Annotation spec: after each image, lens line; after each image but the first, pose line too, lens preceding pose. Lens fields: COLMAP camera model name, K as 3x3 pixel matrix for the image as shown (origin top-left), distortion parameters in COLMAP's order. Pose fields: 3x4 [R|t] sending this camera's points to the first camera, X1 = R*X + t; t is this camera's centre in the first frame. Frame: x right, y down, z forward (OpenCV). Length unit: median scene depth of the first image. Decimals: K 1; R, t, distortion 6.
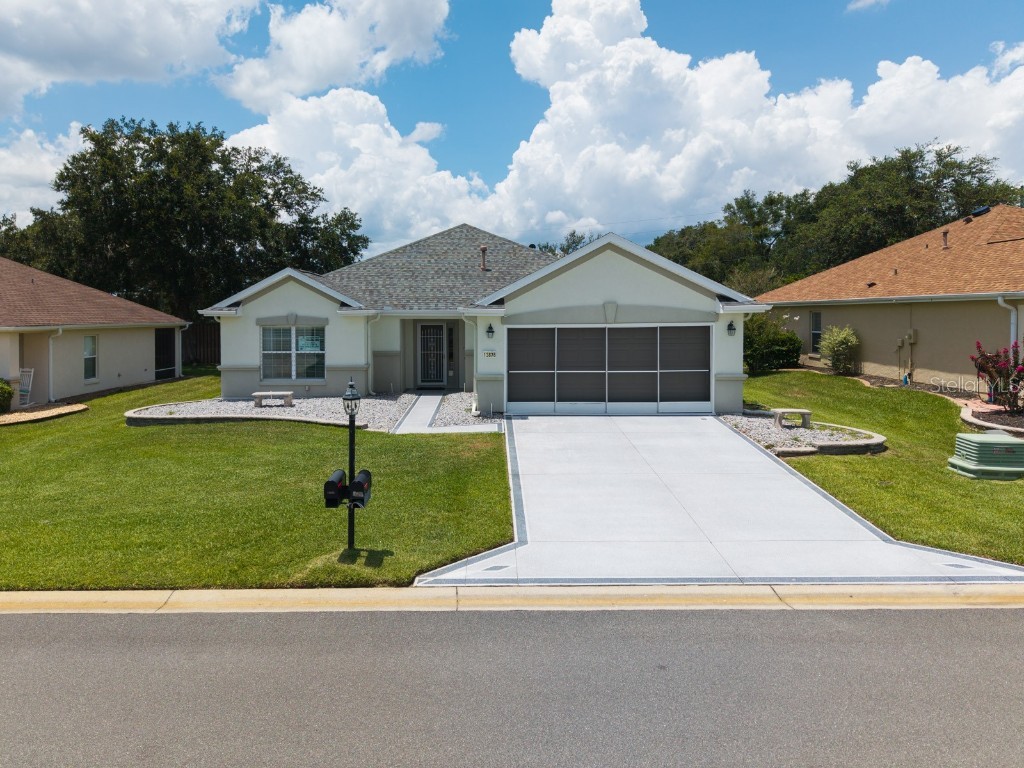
lens RADIAL K [[700.0, 0, 449.8], [0, 700.0, 329.5], [0, 0, 1]] dist [0.010654, 0.001166]
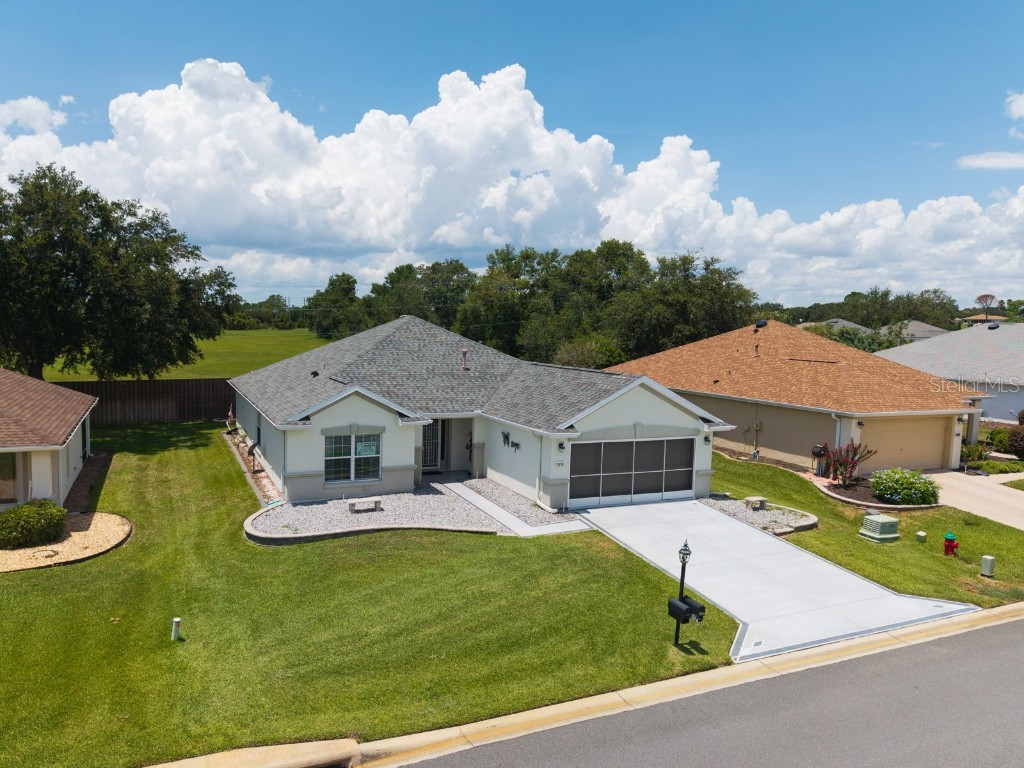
lens RADIAL K [[713.4, 0, 443.8], [0, 713.4, 387.2], [0, 0, 1]] dist [0.027293, -0.008872]
pose [[0.909803, -0.011851, 0.414872, -0.690467], [-0.018396, 0.997459, 0.068833, -0.196615], [-0.414634, -0.070257, 0.907272, -0.109360]]
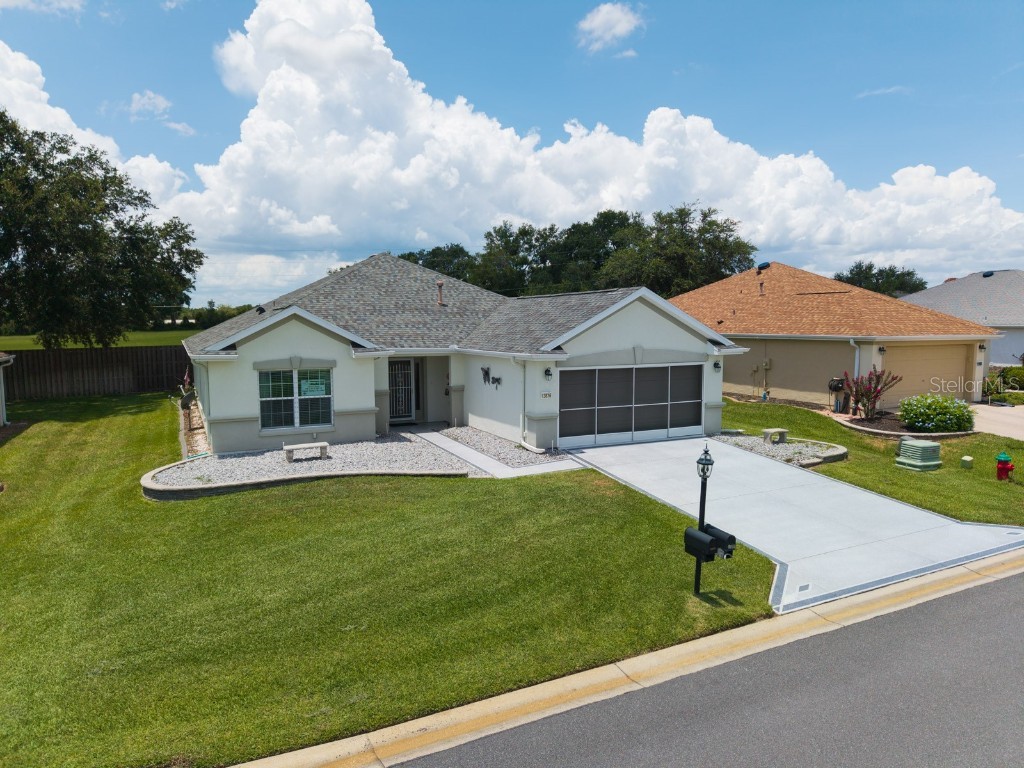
lens RADIAL K [[681.7, 0, 500.5], [0, 681.7, 382.1], [0, 0, 1]] dist [0.018543, -0.003739]
pose [[0.879965, -0.037652, 0.473543, -0.504002], [0.006521, 0.997717, 0.067212, -0.056568], [-0.474993, -0.056056, 0.878202, 0.108014]]
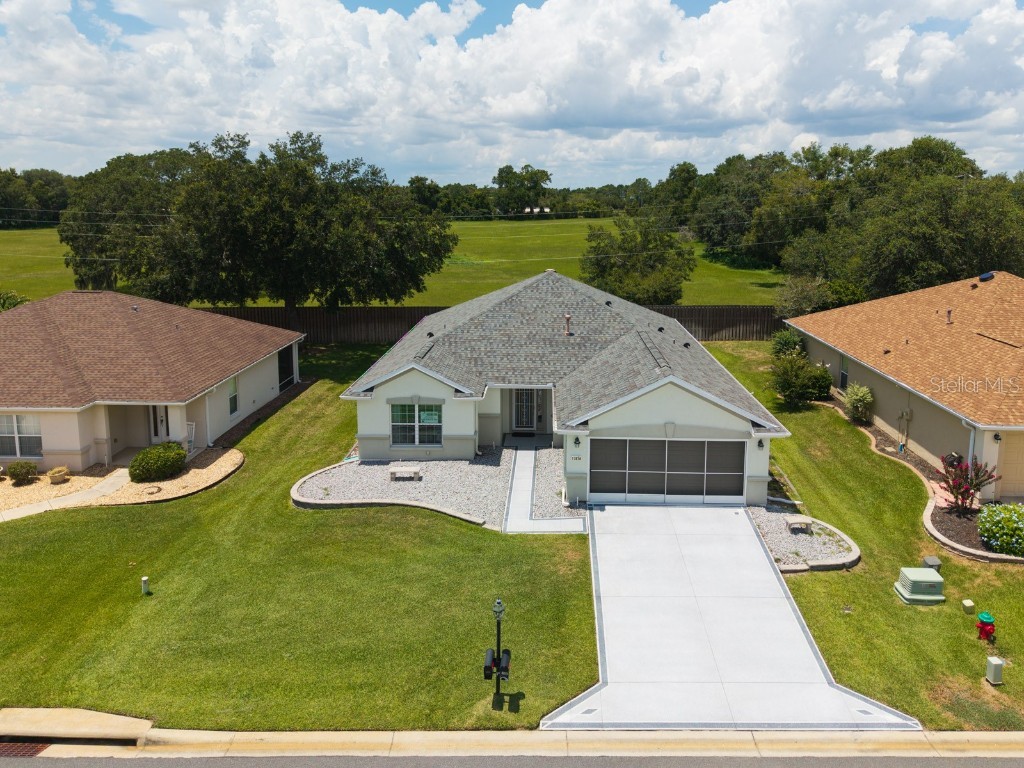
lens RADIAL K [[705.8, 0, 538.4], [0, 705.8, 306.7], [0, 0, 1]] dist [0.018774, -0.004715]
pose [[0.999582, 0.004349, 0.028590, -0.053406], [-0.008196, 0.990697, 0.135840, -0.422955], [-0.027733, -0.136018, 0.990318, -0.261267]]
